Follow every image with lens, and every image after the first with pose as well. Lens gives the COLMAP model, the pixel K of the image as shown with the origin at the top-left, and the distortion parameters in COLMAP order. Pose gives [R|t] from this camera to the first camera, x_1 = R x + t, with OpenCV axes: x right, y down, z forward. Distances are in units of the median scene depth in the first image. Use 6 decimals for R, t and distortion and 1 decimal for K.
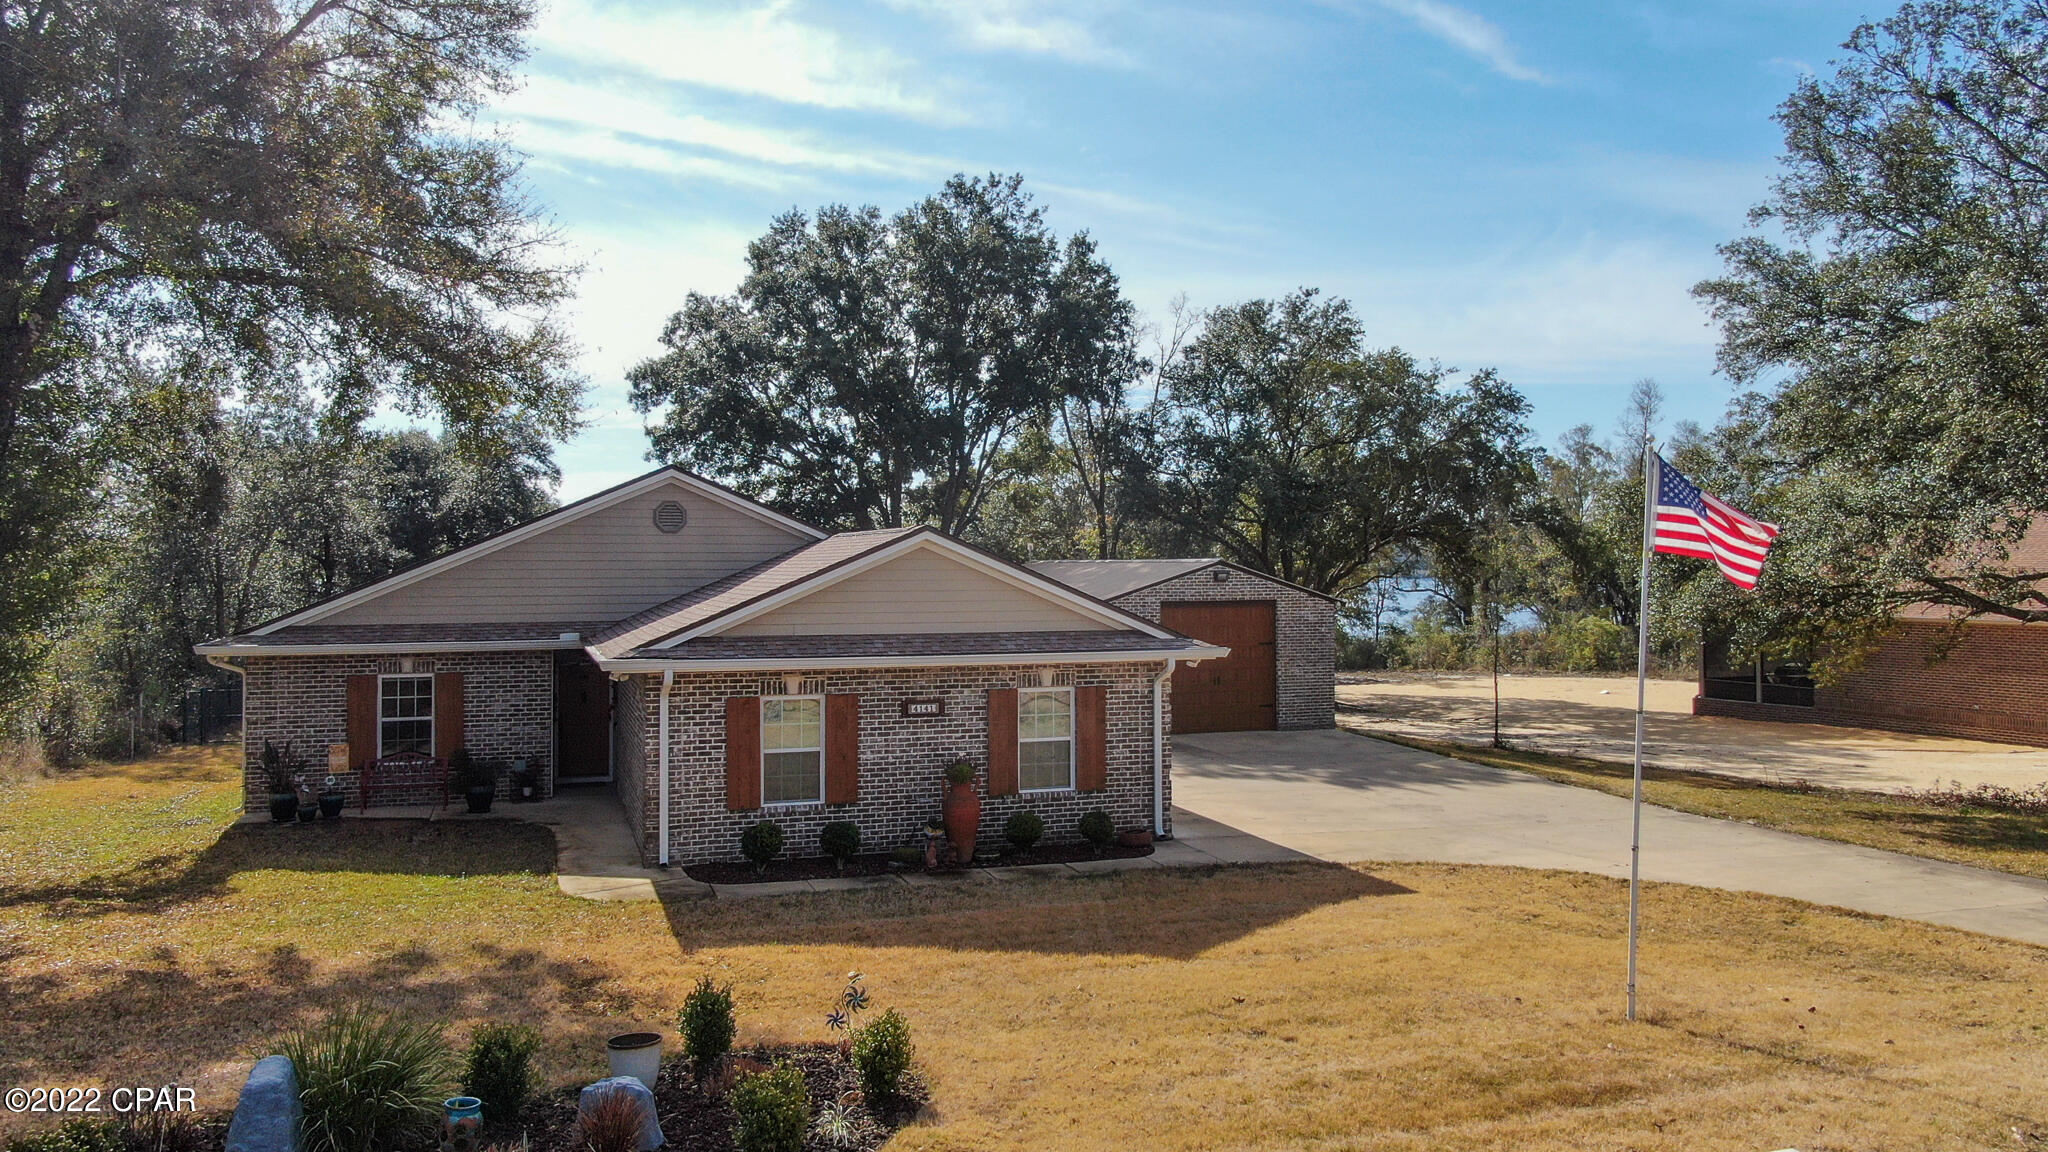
lens RADIAL K [[1425.0, 0, 1020.3], [0, 1425.0, 542.6], [0, 0, 1]] dist [-0.022390, 0.002259]
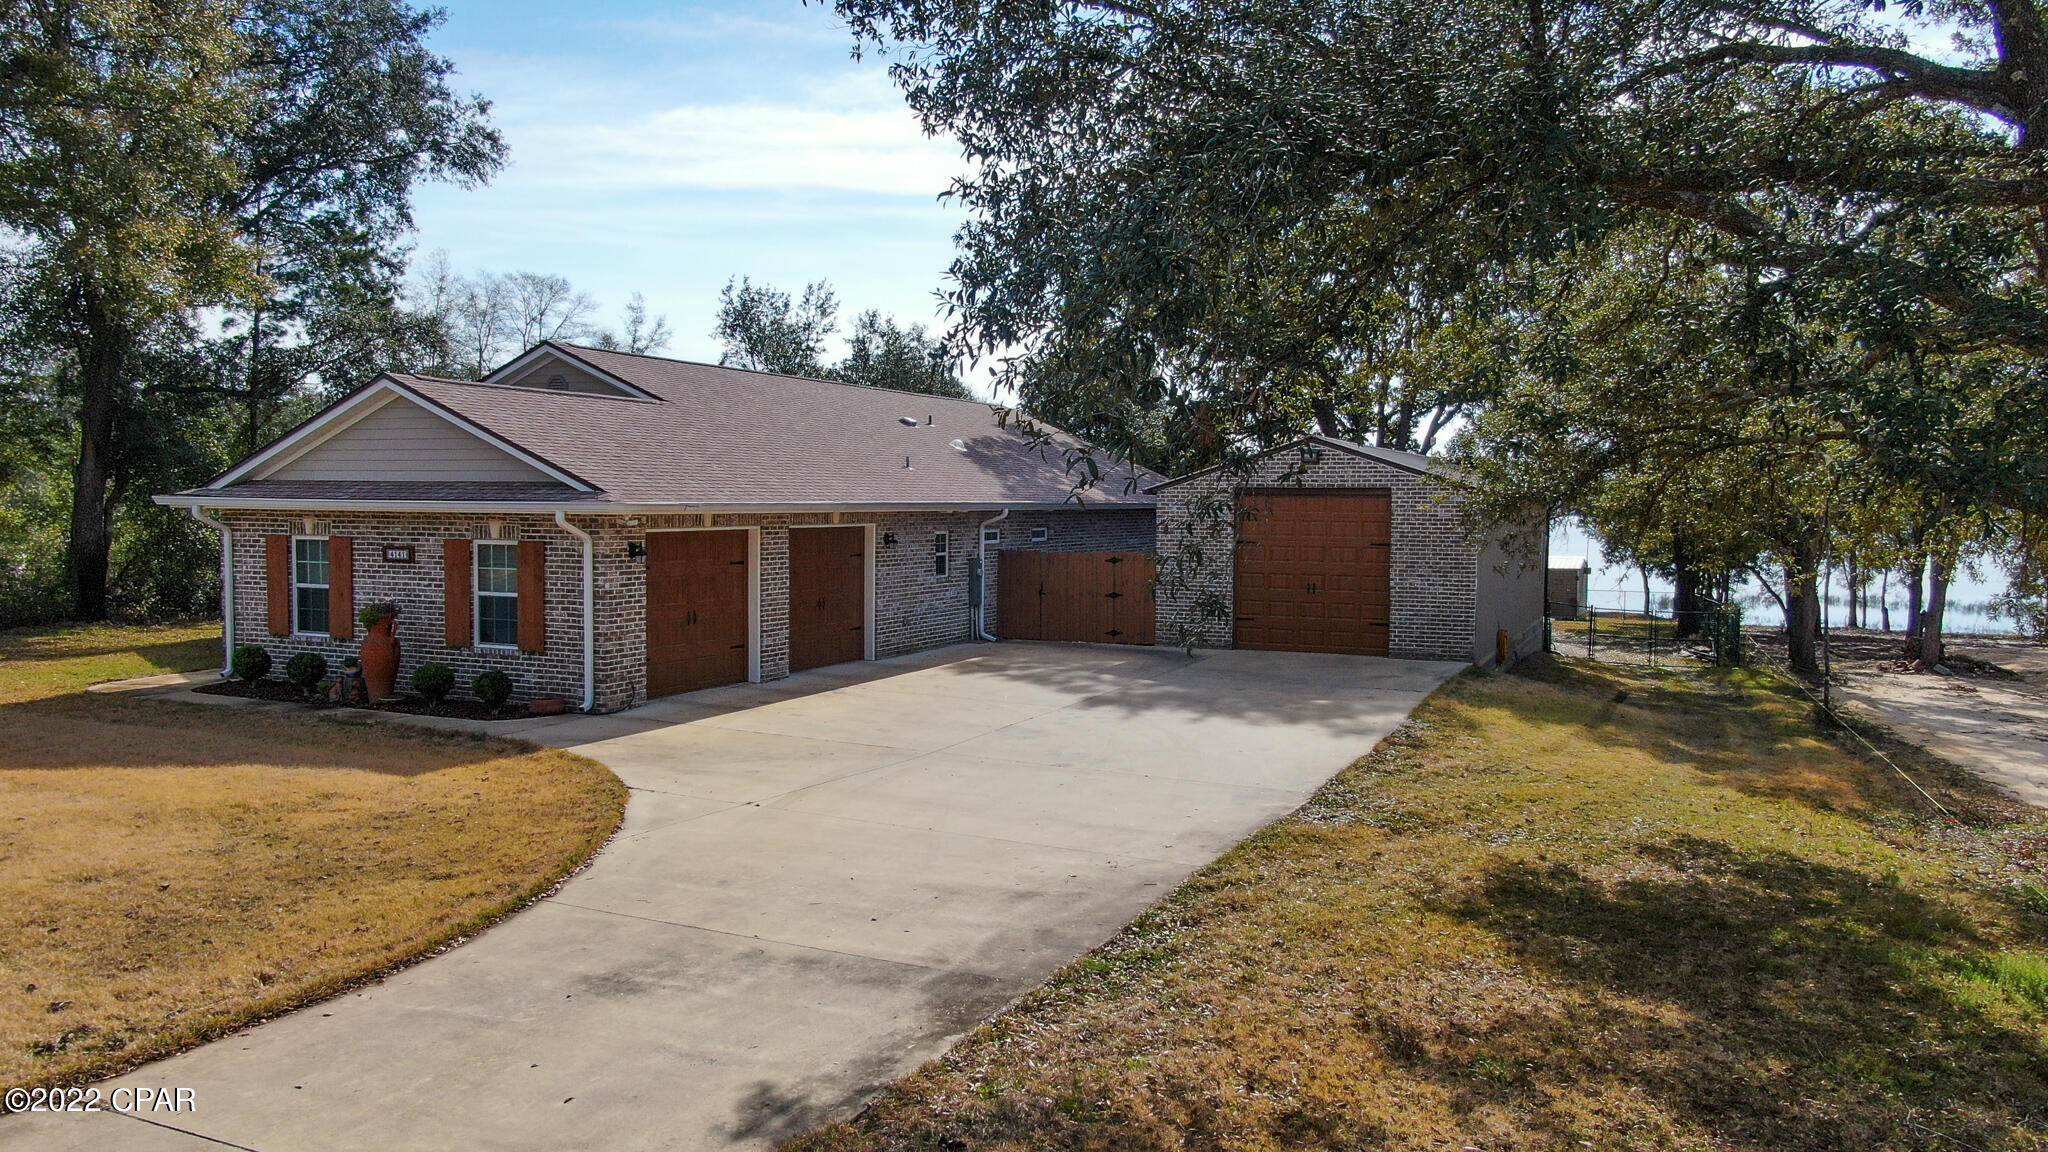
lens RADIAL K [[1425.0, 0, 1020.3], [0, 1425.0, 542.6], [0, 0, 1]] dist [-0.022390, 0.002259]
pose [[0.735592, 0.029147, -0.676798, 0.946370], [0.000360, 0.999057, 0.043416, 0.063922], [0.677425, -0.032180, 0.734888, 0.554347]]
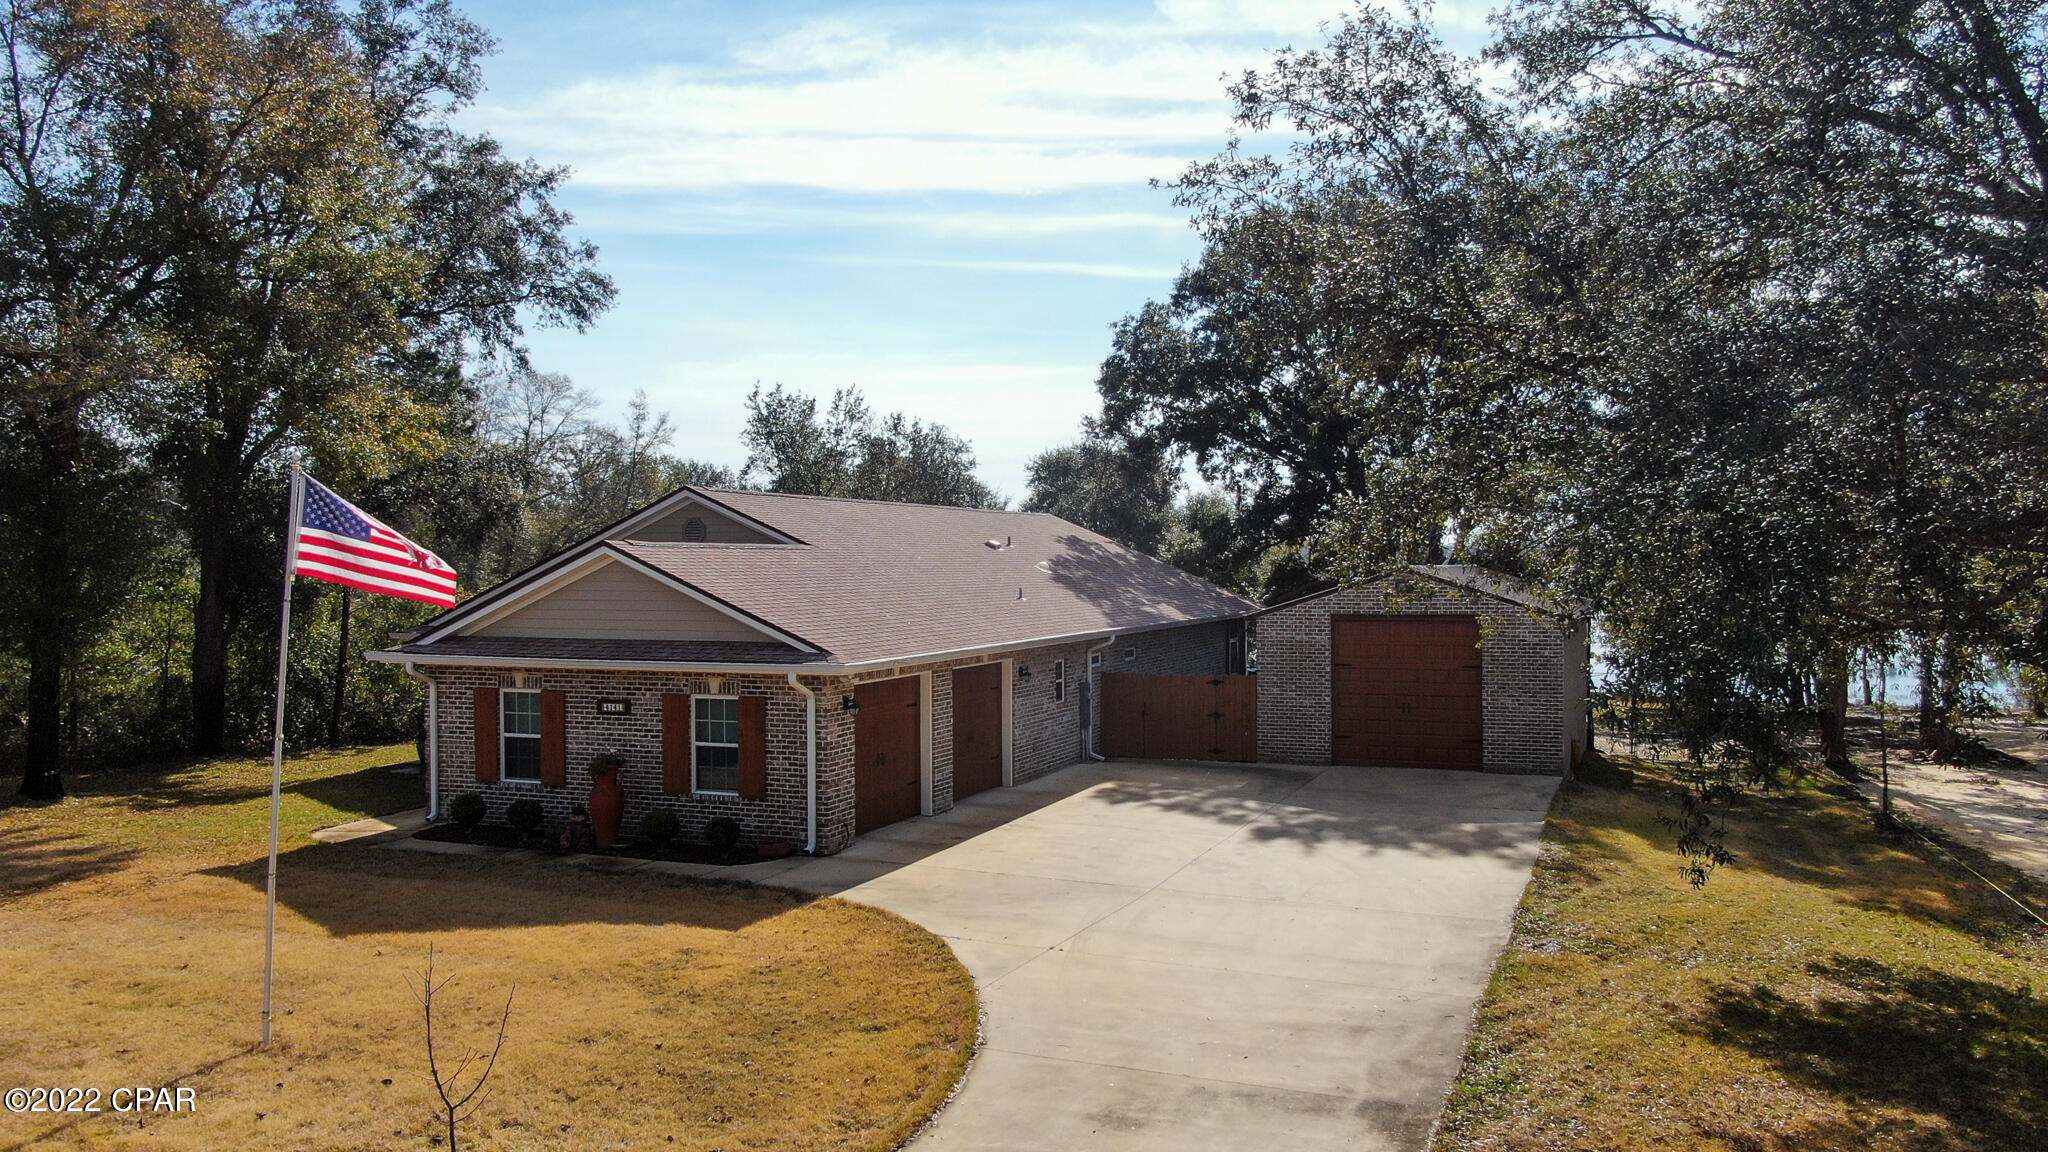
lens RADIAL K [[1477.3, 0, 1017.5], [0, 1477.3, 546.8], [0, 0, 1]] dist [-0.017785, -0.001388]
pose [[0.762166, -0.010739, -0.647292, 0.909940], [0.014143, 0.999900, 0.000063, -0.003528], [0.647227, -0.009203, 0.762242, 0.332407]]
